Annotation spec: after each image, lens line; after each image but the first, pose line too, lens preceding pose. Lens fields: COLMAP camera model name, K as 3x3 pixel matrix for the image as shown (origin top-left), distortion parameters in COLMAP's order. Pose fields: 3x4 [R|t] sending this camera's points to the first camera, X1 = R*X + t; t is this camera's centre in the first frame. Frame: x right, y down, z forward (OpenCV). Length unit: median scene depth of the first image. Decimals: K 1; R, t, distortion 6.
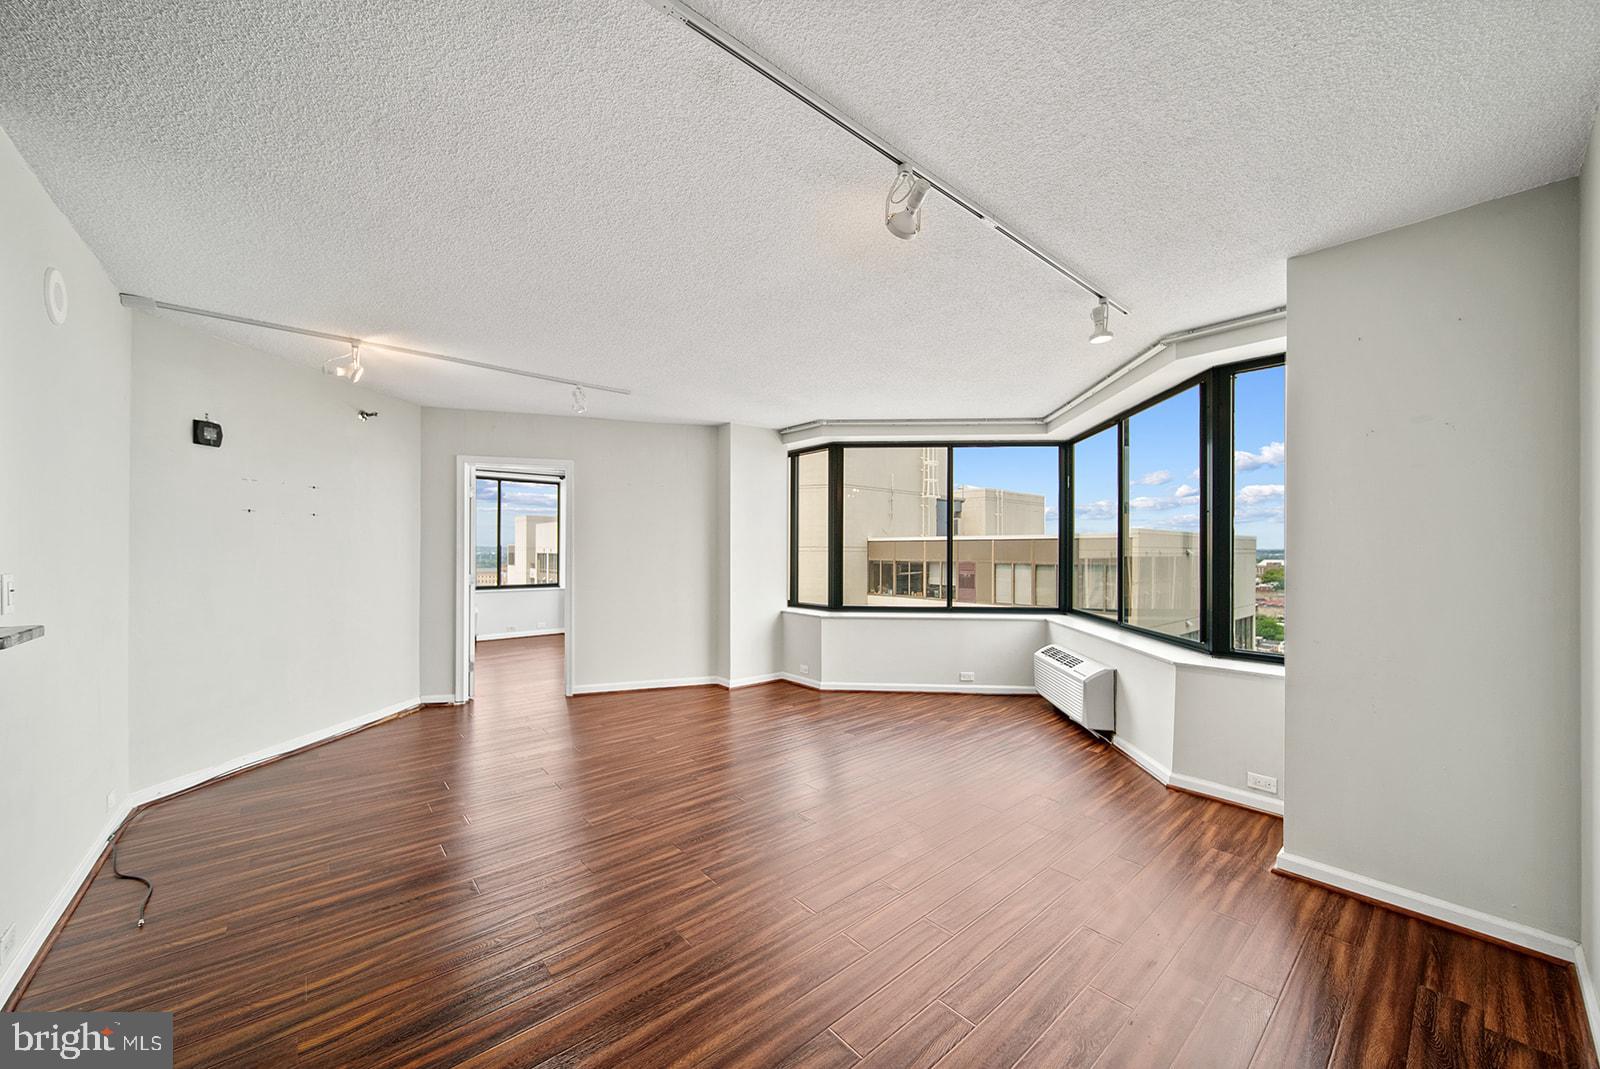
lens RADIAL K [[582.9, 0, 808.9], [0, 582.9, 545.4], [0, 0, 1]] dist [-0.003657, 0.000074]
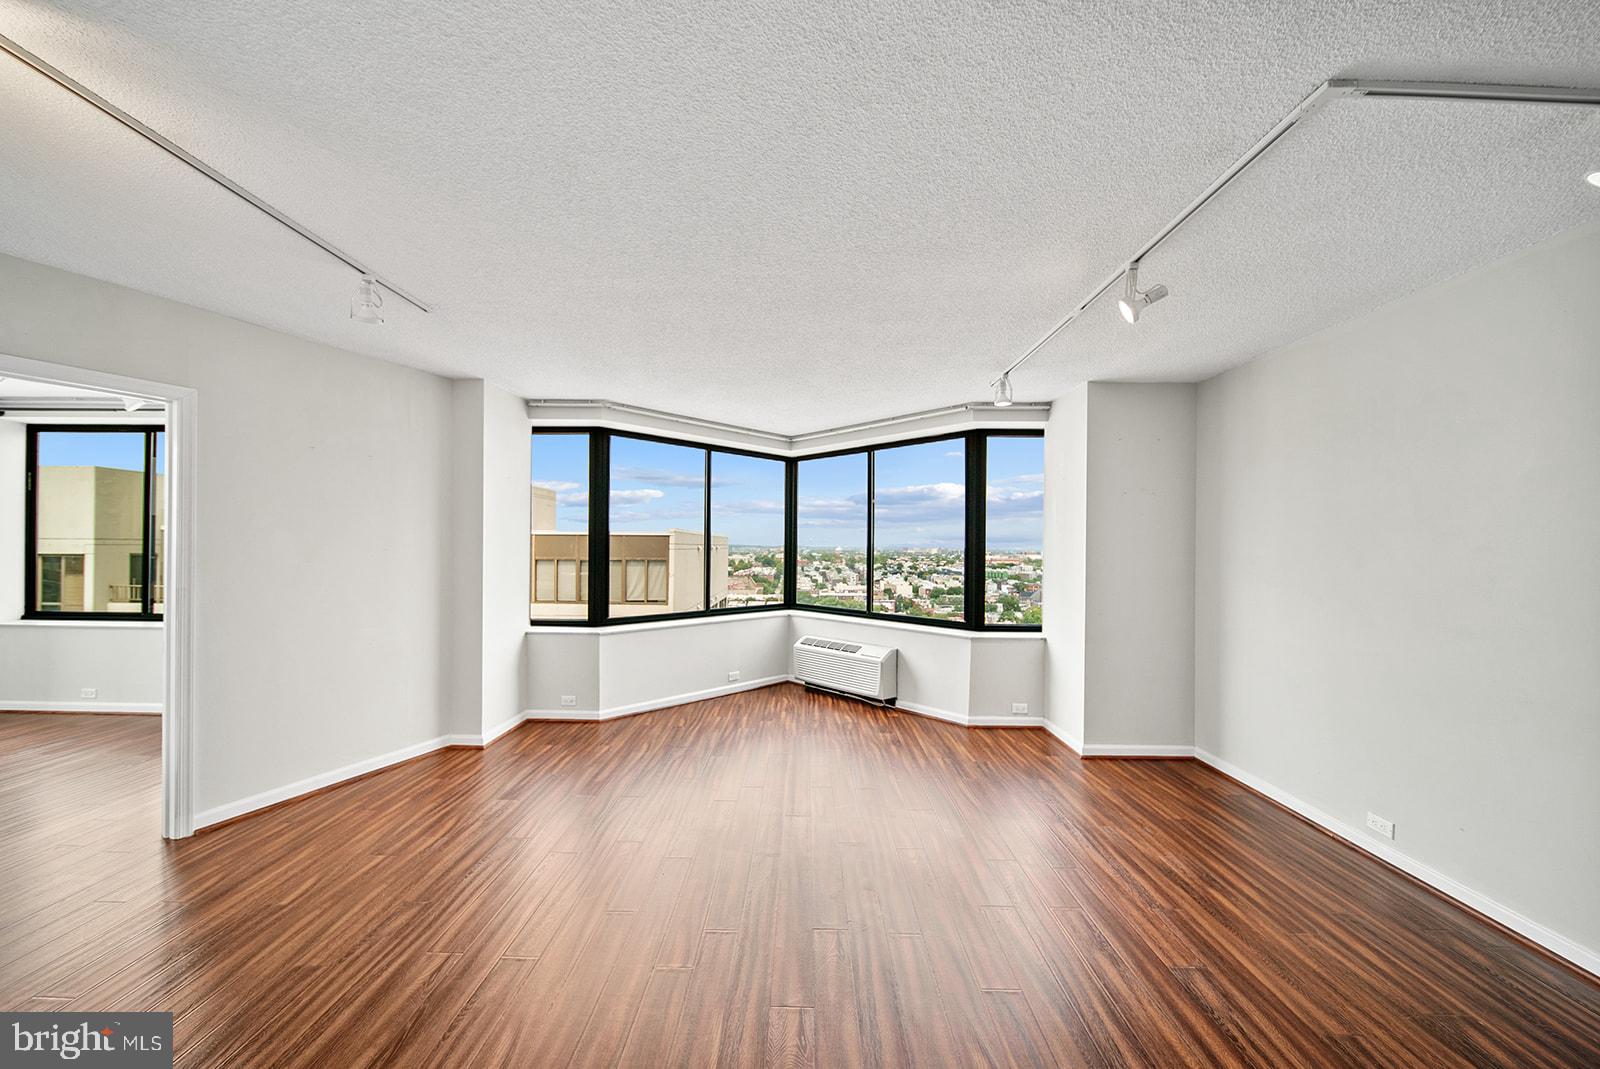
lens RADIAL K [[582.9, 0, 796.8], [0, 582.9, 539.4], [0, 0, 1]] dist [-0.003657, 0.000074]
pose [[0.664734, 0.011164, 0.746996, -0.570967], [-0.012684, 0.999913, -0.003656, -0.018999], [-0.746972, -0.007045, 0.664818, 0.315062]]
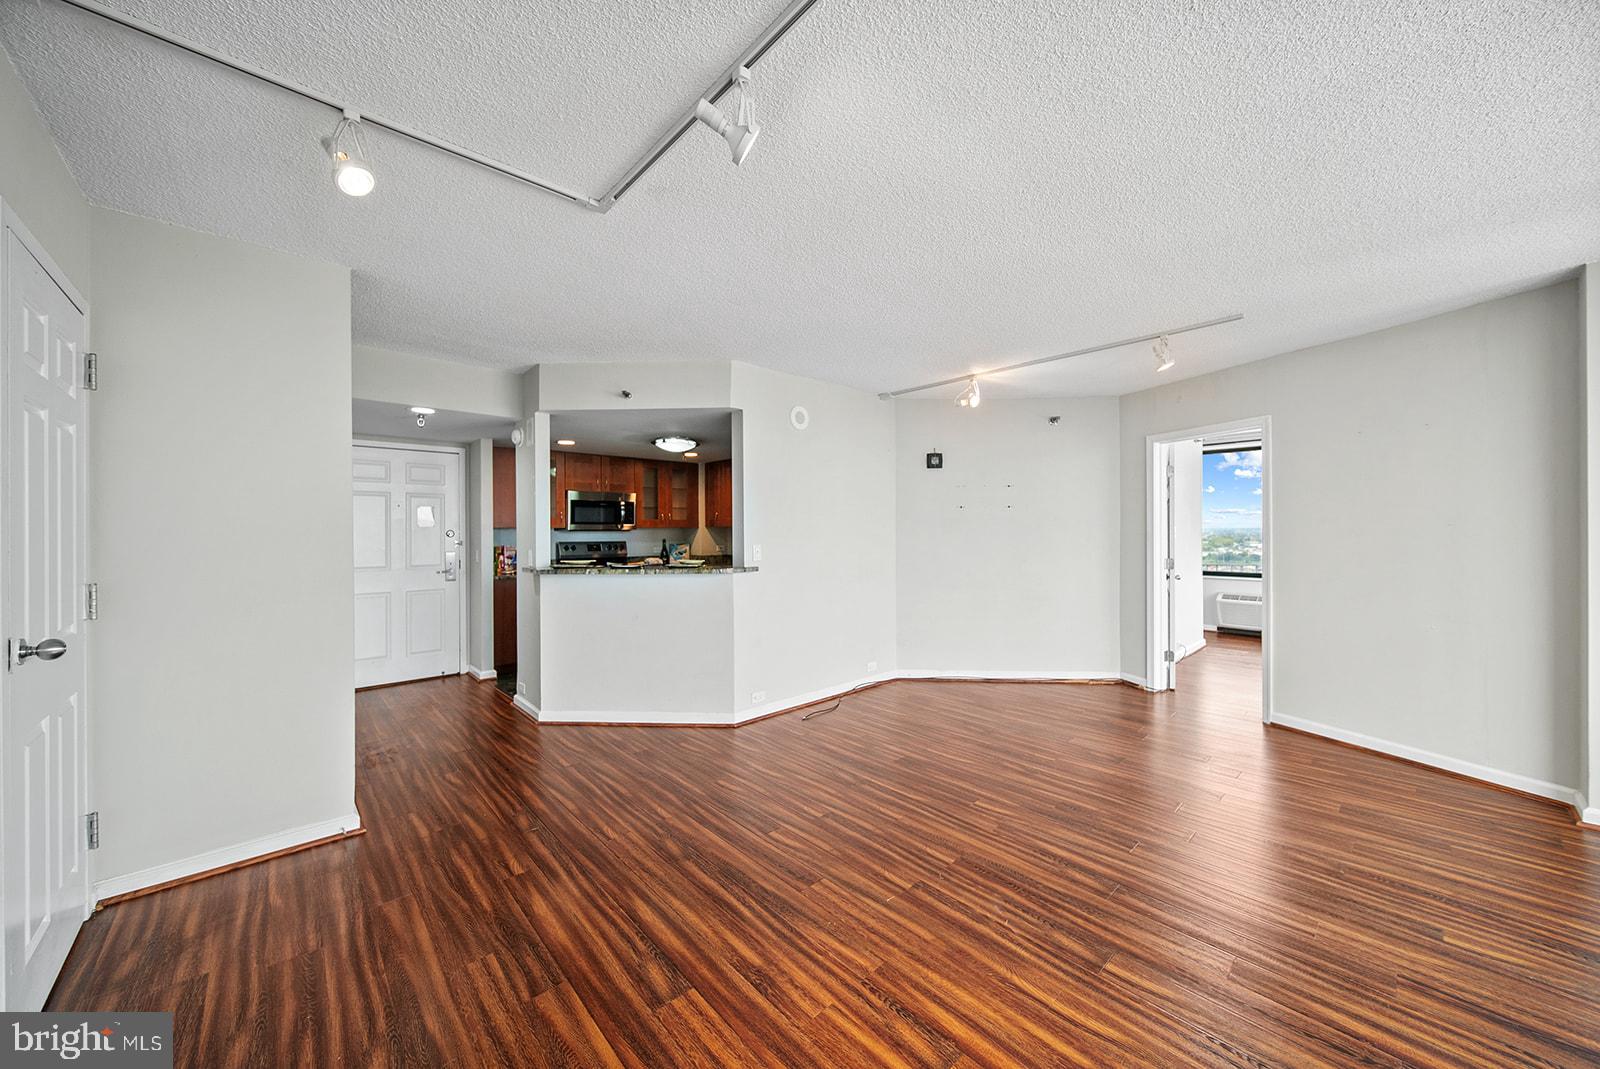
lens RADIAL K [[582.9, 0, 797.7], [0, 582.9, 531.6], [0, 0, 1]] dist [-0.003657, 0.000074]
pose [[0.022915, -0.000731, -0.999737, 0.448721], [0.011170, 0.999938, -0.000475, -0.000831], [0.999675, -0.011156, 0.022922, 0.477871]]
